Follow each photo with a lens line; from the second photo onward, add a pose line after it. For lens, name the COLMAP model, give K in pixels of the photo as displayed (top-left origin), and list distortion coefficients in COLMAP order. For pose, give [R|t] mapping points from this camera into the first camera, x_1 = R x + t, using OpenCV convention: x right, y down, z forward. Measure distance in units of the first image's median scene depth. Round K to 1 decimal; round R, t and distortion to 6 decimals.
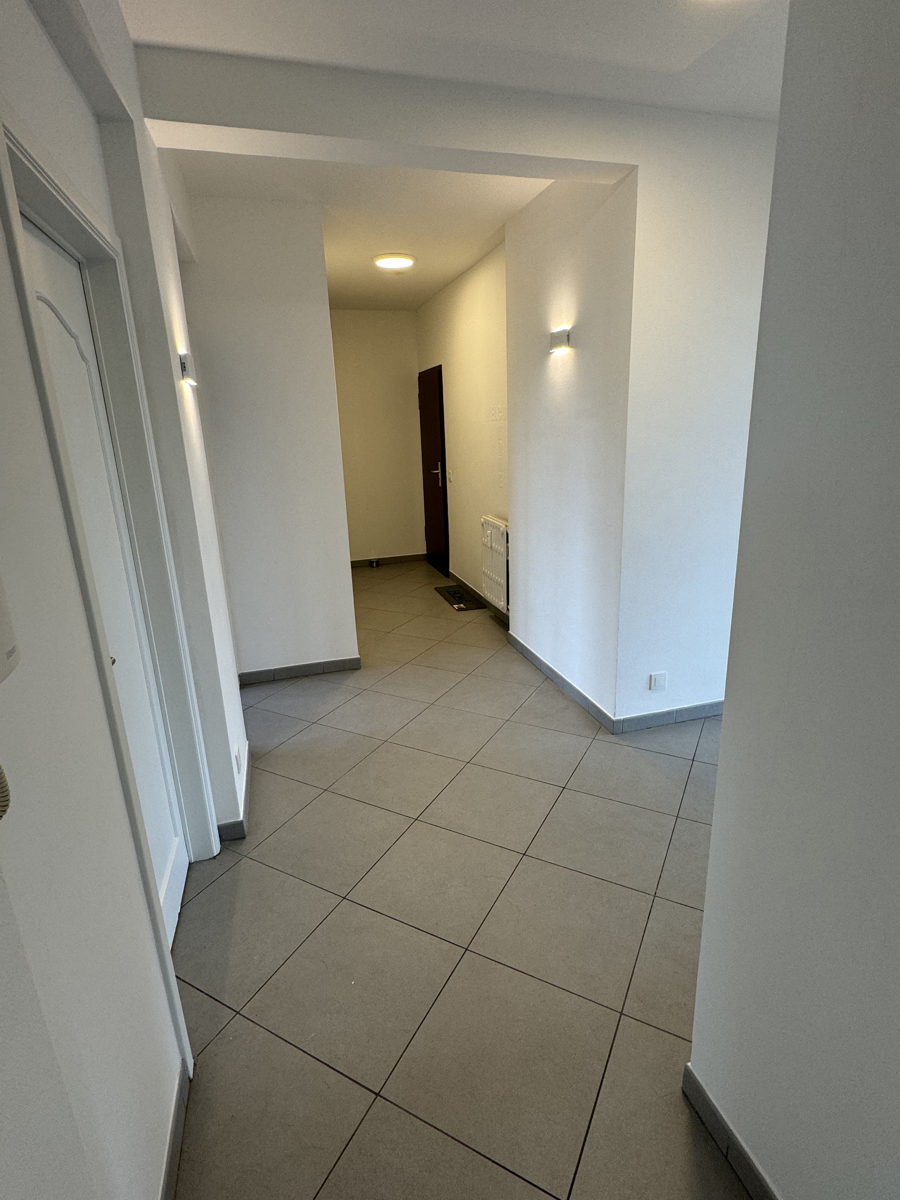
lens RADIAL K [[602.0, 0, 450.0], [0, 602.0, 600.0], [0, 0, 1]] dist [-0.000593, -0.000372]
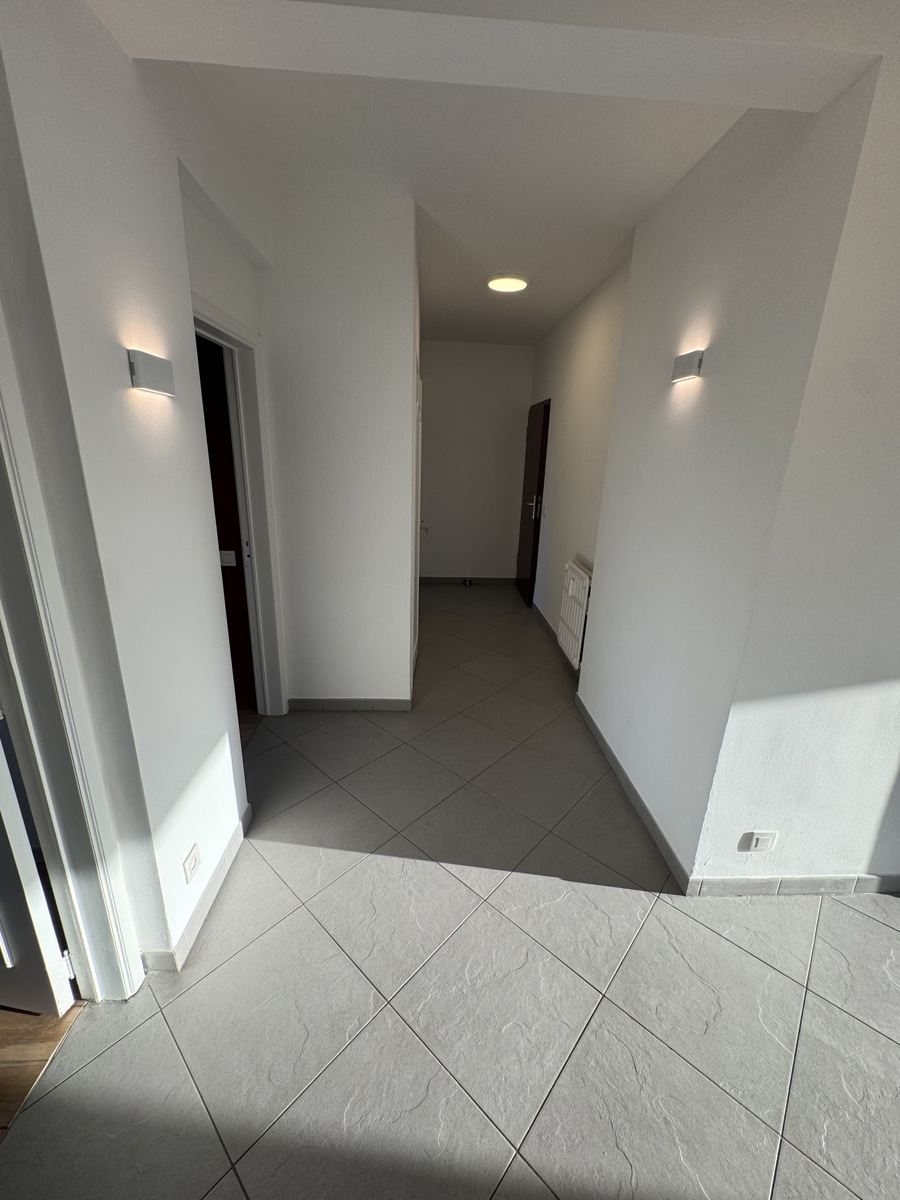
lens RADIAL K [[478.3, 0, 450.0], [0, 478.3, 600.0], [0, 0, 1]] dist [0.000922, 0.000173]
pose [[0.969320, 0.136697, -0.204288, 0.039656], [-0.131976, 0.990576, 0.036622, -0.087835], [0.207369, -0.008537, 0.978226, 0.244073]]
